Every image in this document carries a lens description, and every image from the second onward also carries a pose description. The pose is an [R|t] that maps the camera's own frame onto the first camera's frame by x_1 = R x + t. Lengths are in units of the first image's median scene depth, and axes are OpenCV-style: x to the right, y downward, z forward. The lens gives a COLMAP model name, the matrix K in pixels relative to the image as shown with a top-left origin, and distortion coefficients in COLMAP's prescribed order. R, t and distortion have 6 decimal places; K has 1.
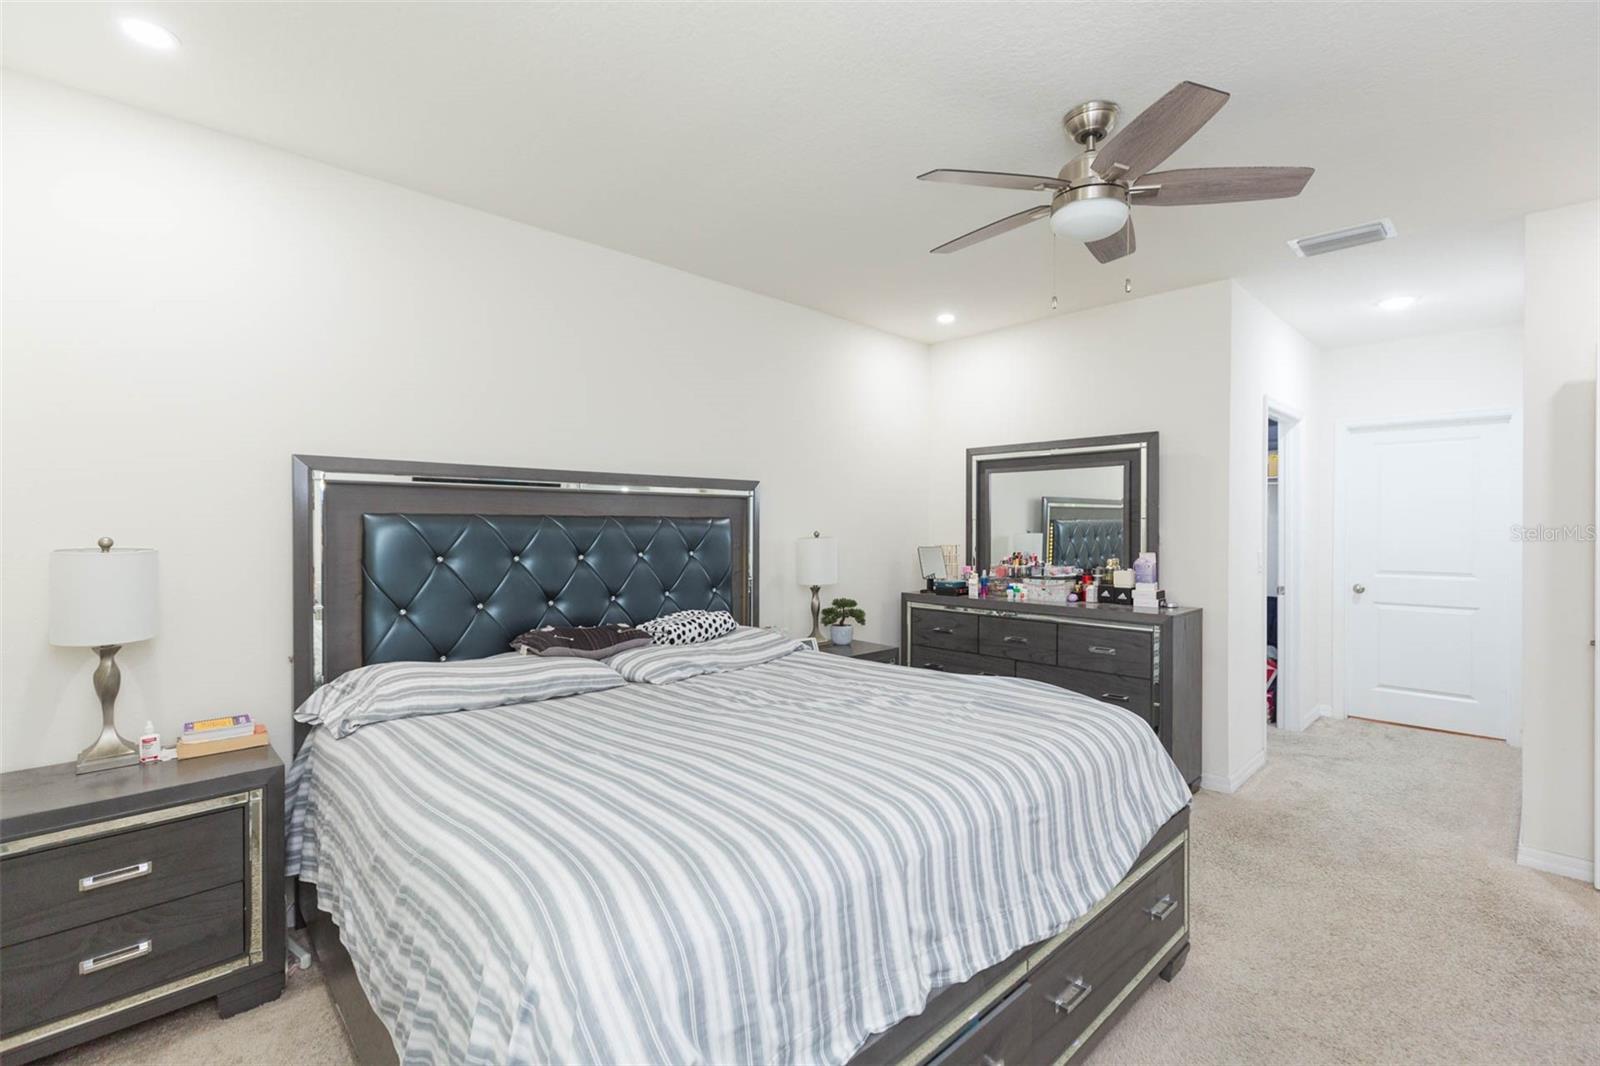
lens RADIAL K [[713.6, 0, 806.7], [0, 713.6, 533.2], [0, 0, 1]] dist [0.004809, -0.000766]
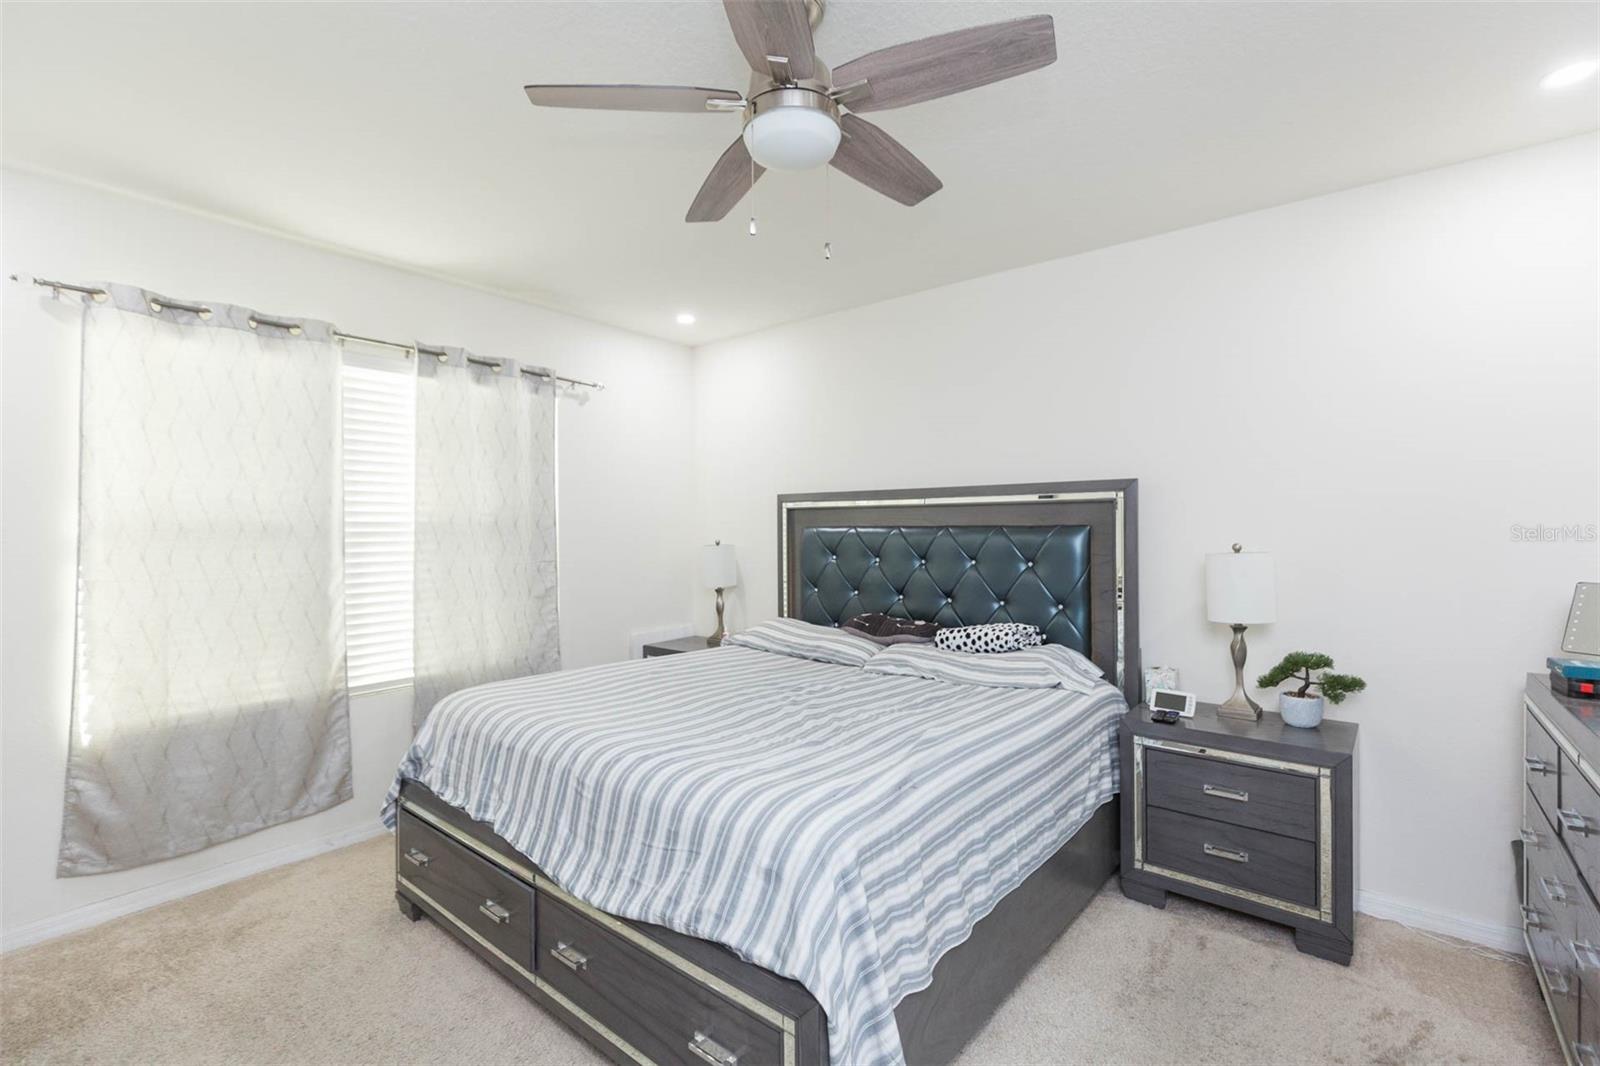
lens RADIAL K [[713.6, 0, 798.3], [0, 713.6, 528.4], [0, 0, 1]] dist [0.004809, -0.000766]
pose [[0.122056, 0.001291, -0.992522, 0.813572], [-0.003989, 0.999992, 0.000810, -0.020388], [0.992515, 0.003861, 0.122060, 0.641817]]
